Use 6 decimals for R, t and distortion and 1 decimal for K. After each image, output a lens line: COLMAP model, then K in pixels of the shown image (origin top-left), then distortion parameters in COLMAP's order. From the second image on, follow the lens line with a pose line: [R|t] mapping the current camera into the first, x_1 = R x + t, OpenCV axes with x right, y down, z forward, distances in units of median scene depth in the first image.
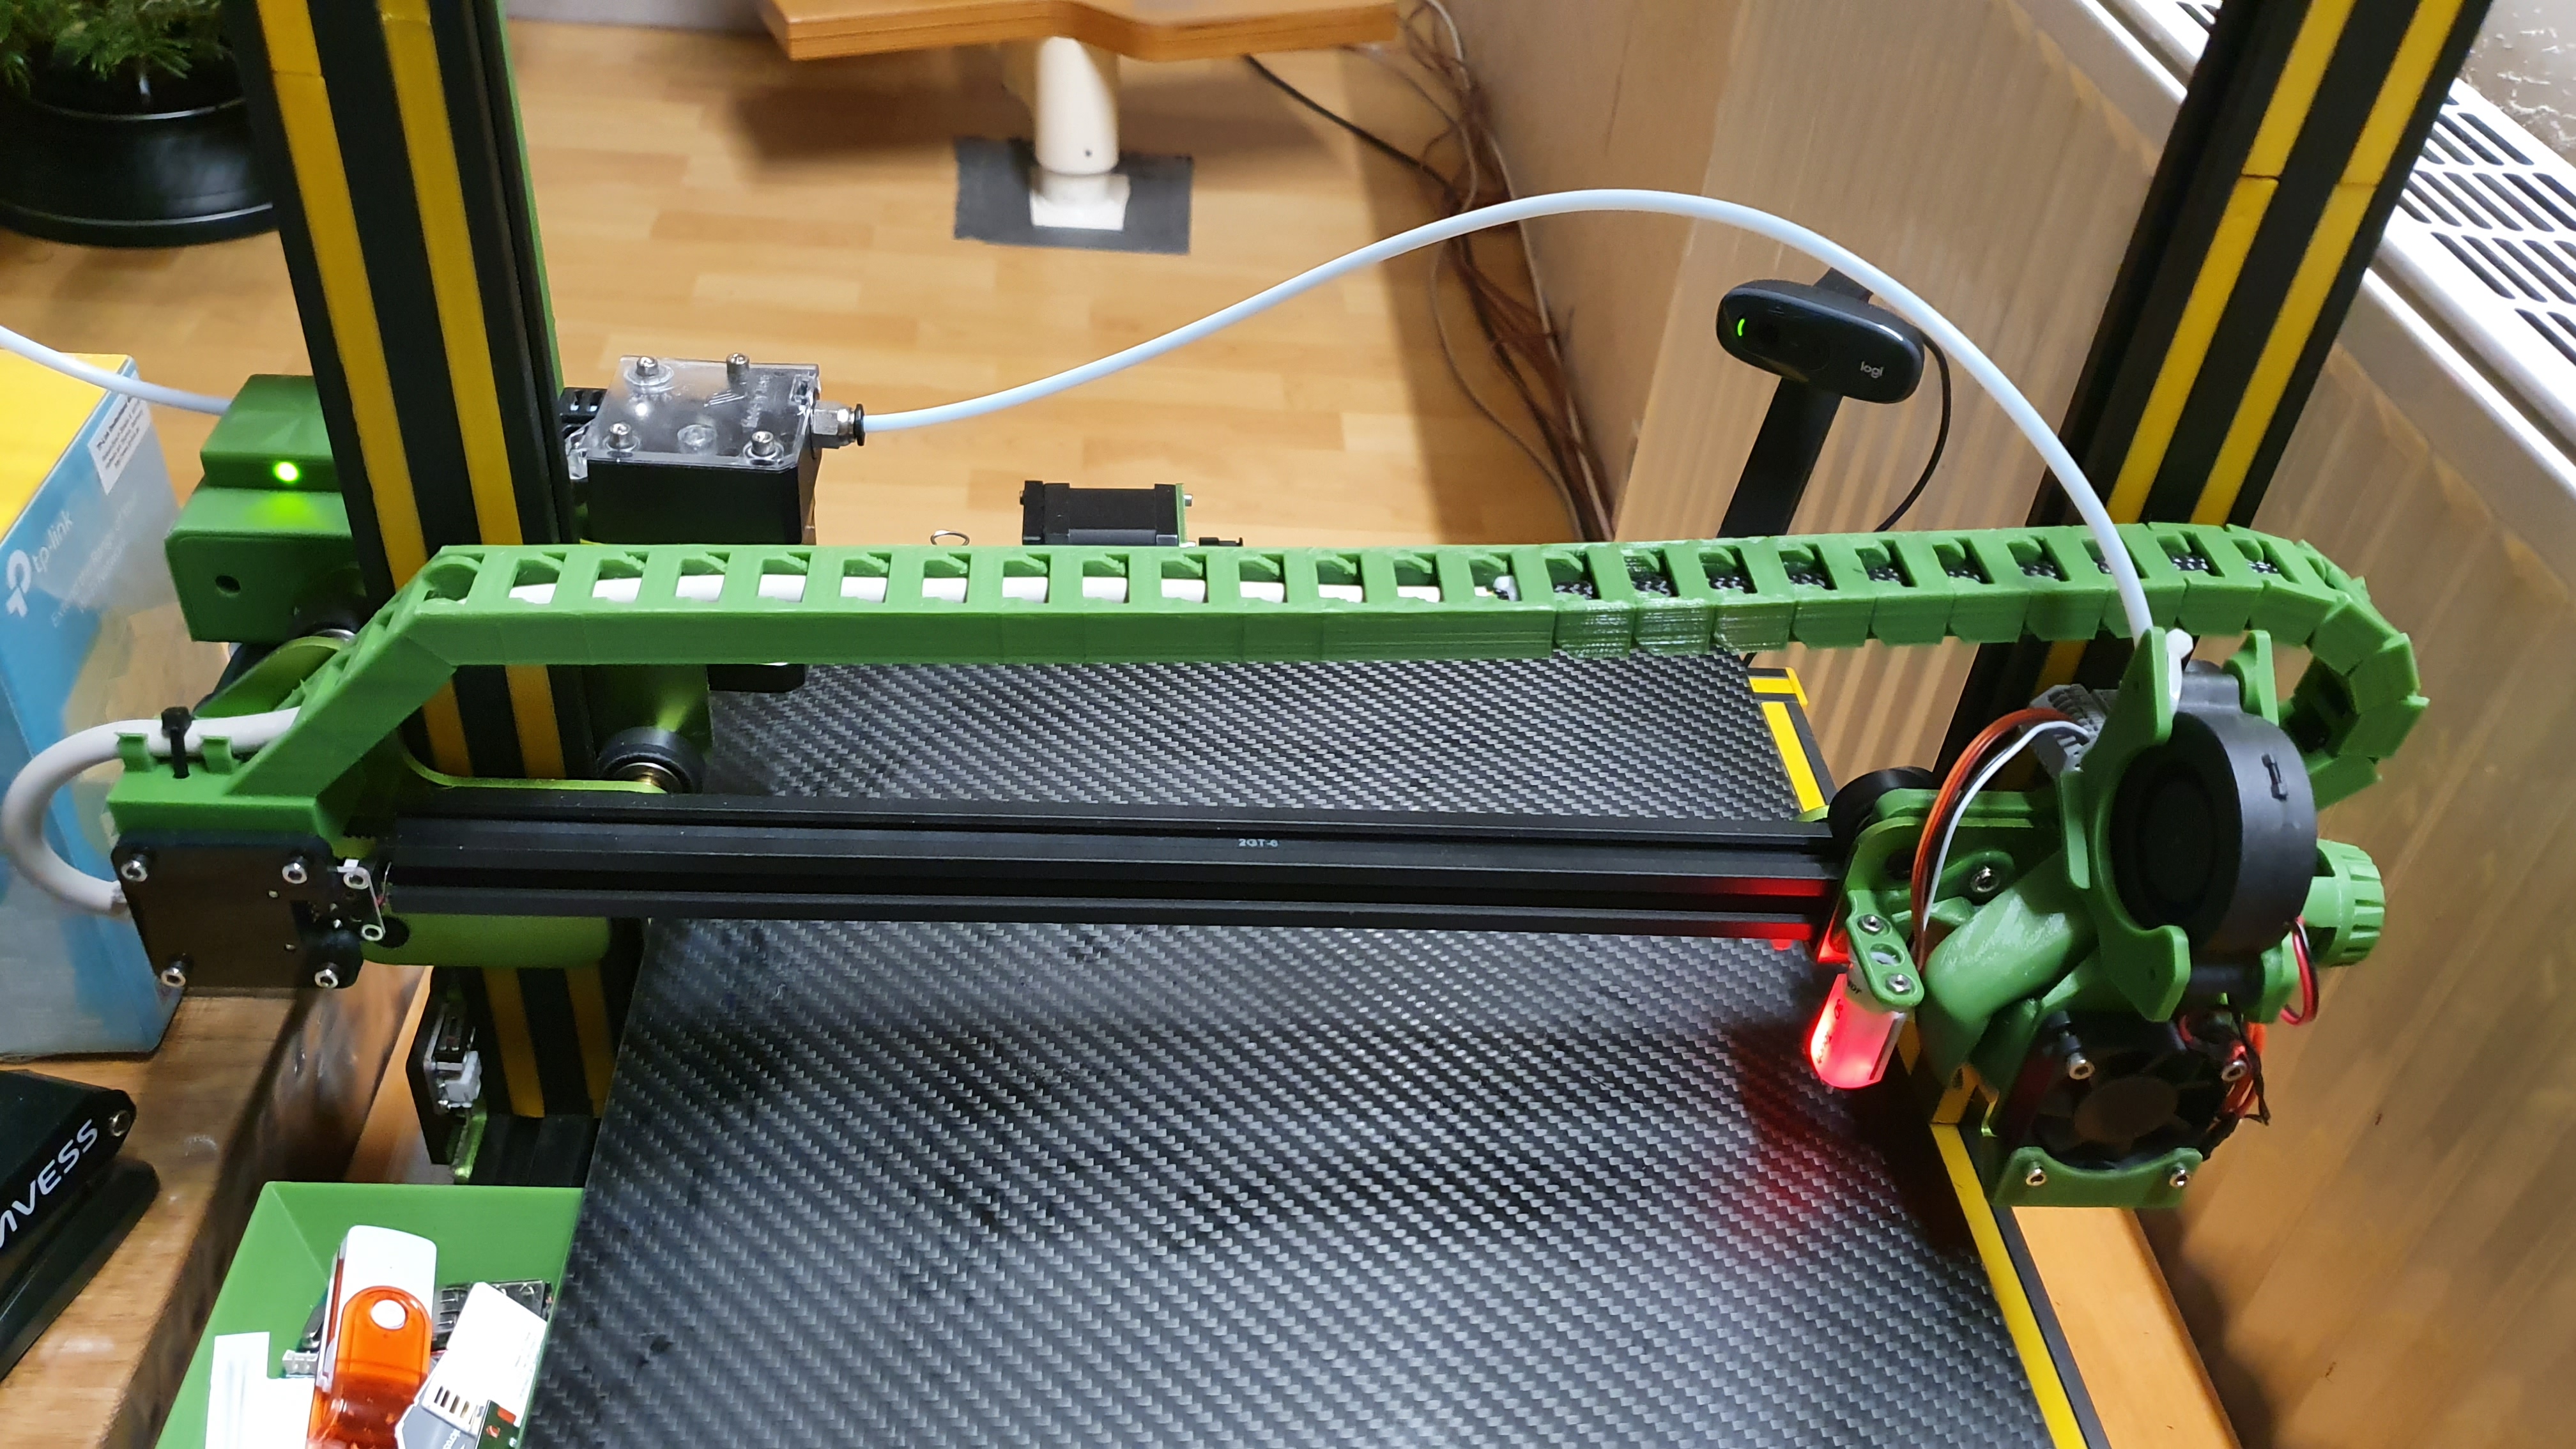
lens RADIAL K [[1990.0, 0, 1281.7], [0, 1990.0, 734.8], [0, 0, 1]] dist [0.002030, 0.005294]
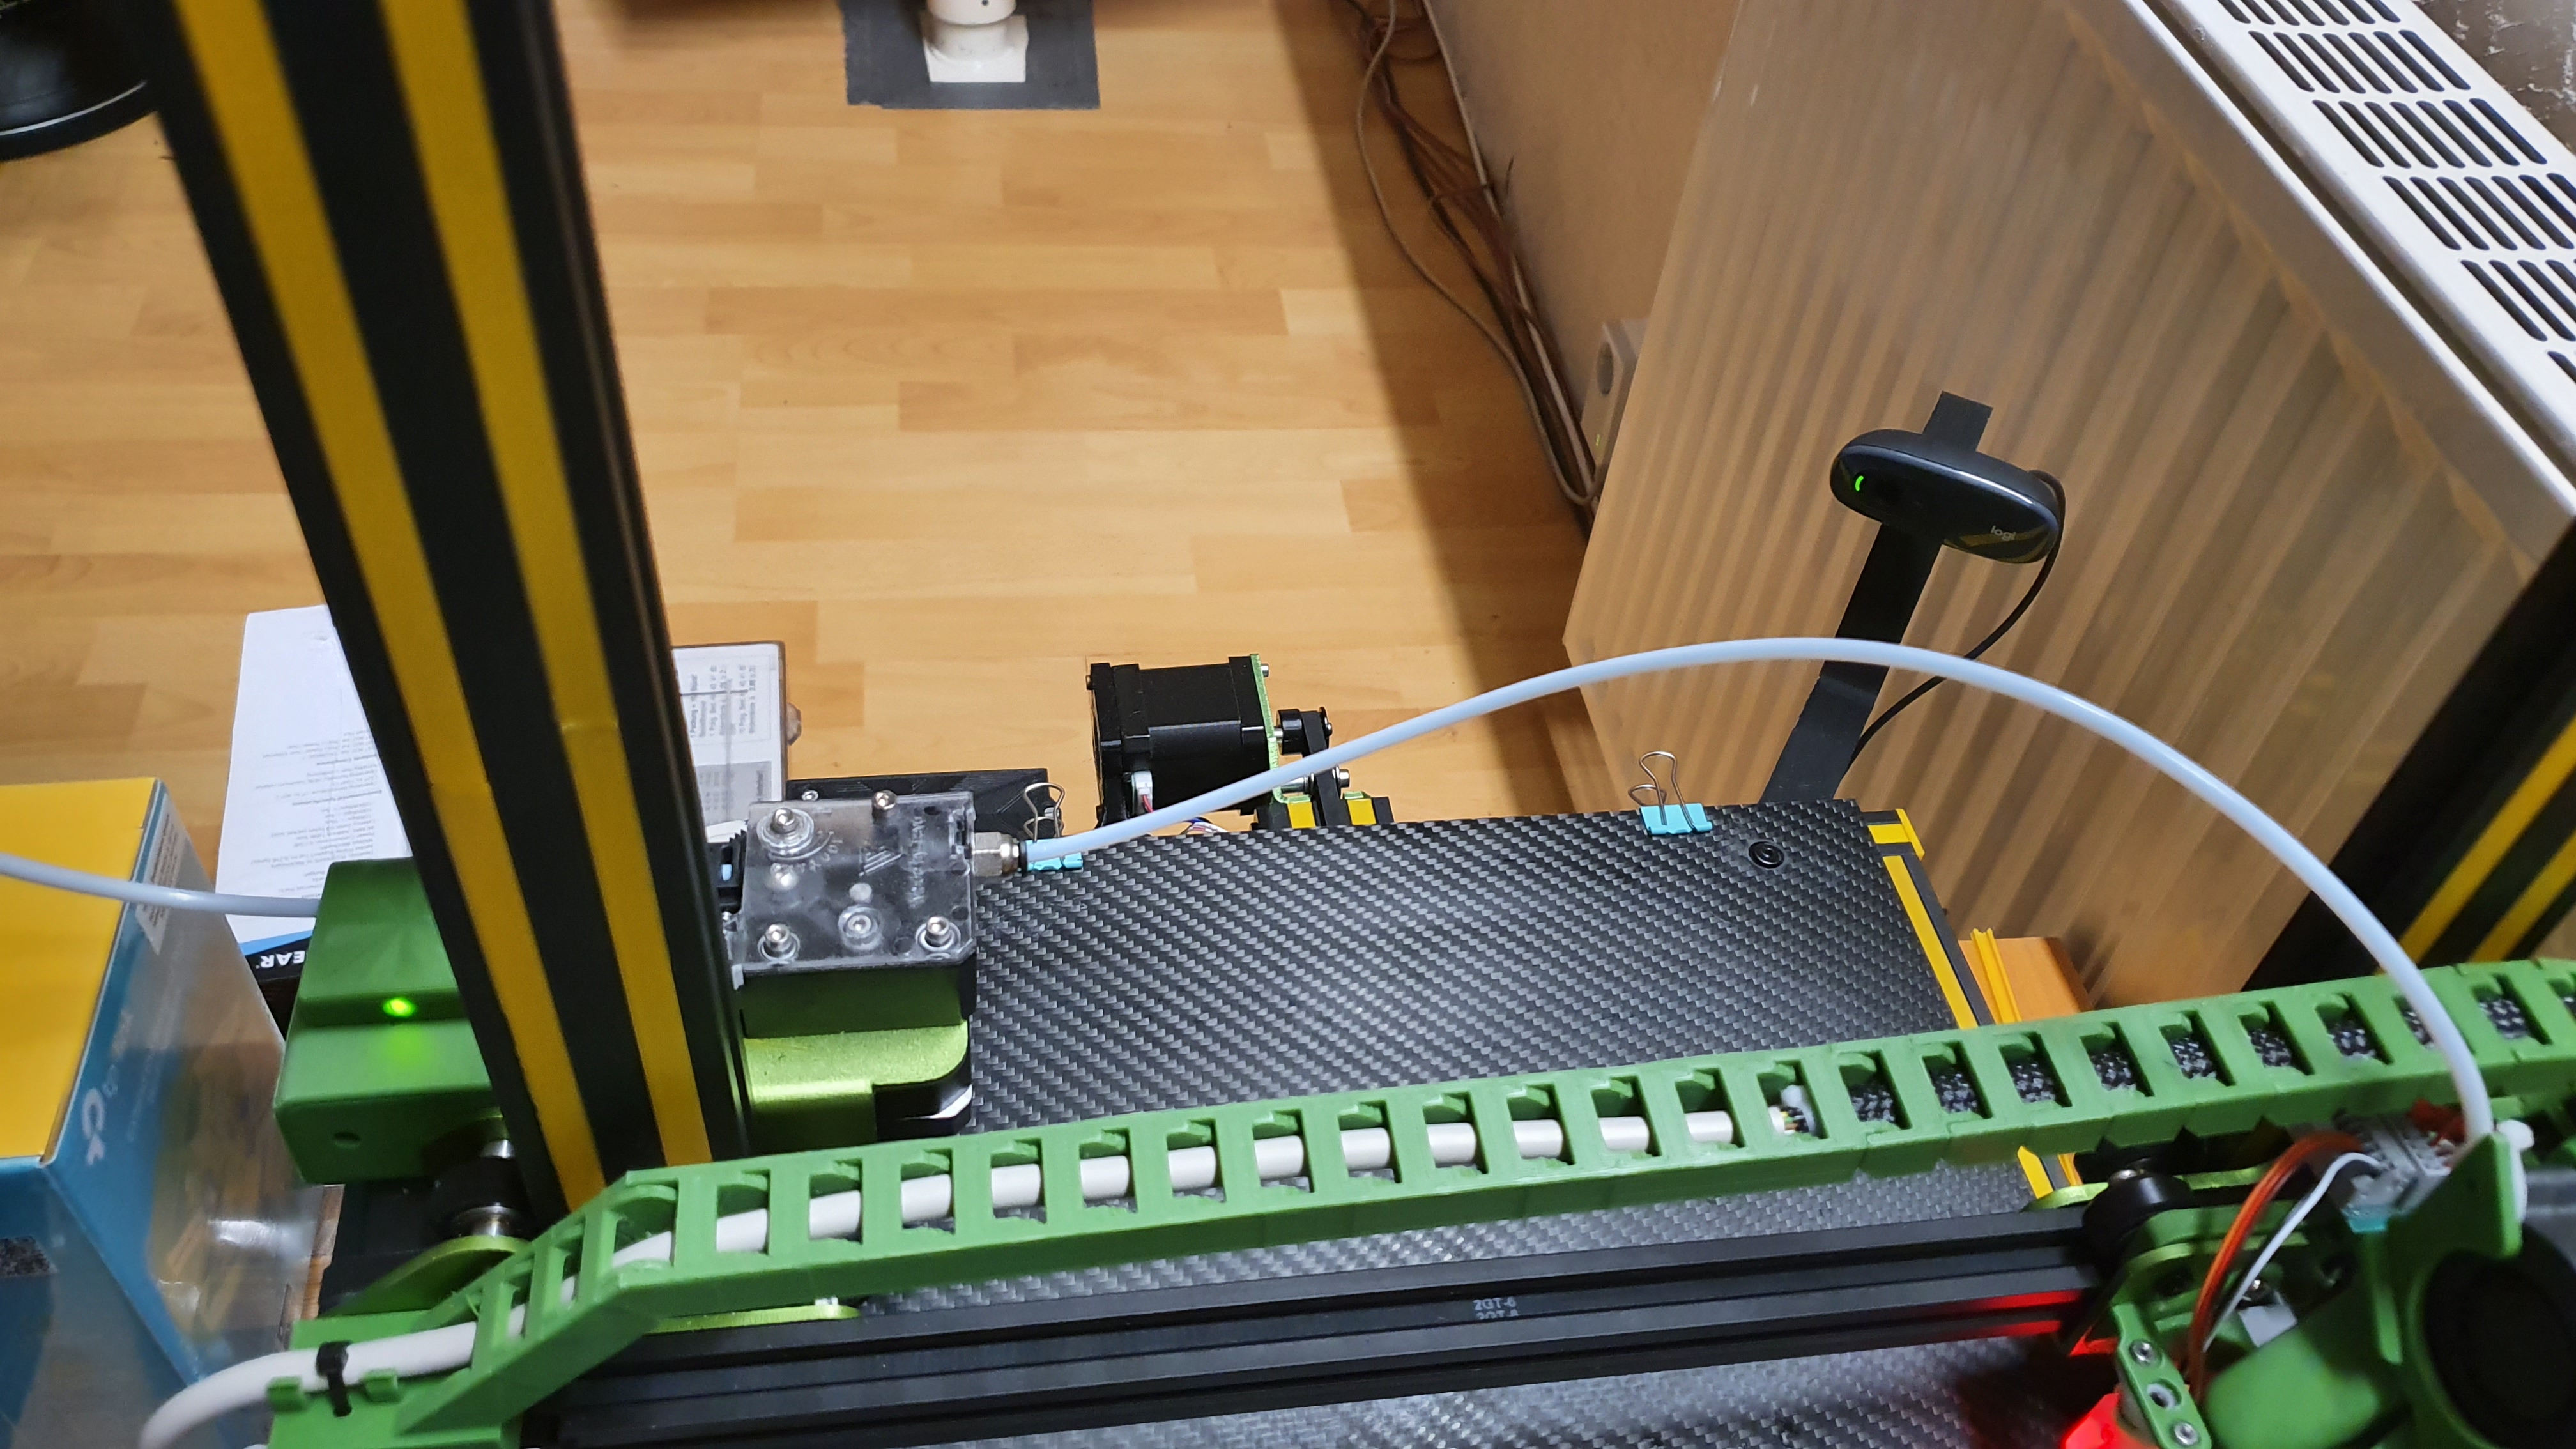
lens RADIAL K [[1990.0, 0, 1285.1], [0, 1990.0, 717.1], [0, 0, 1]] dist [0.002030, 0.005294]
pose [[0.996351, -0.059790, 0.060914, -0.149760], [0.051217, 0.989697, 0.133703, -0.343255], [-0.068280, -0.130095, 0.989148, 0.115330]]
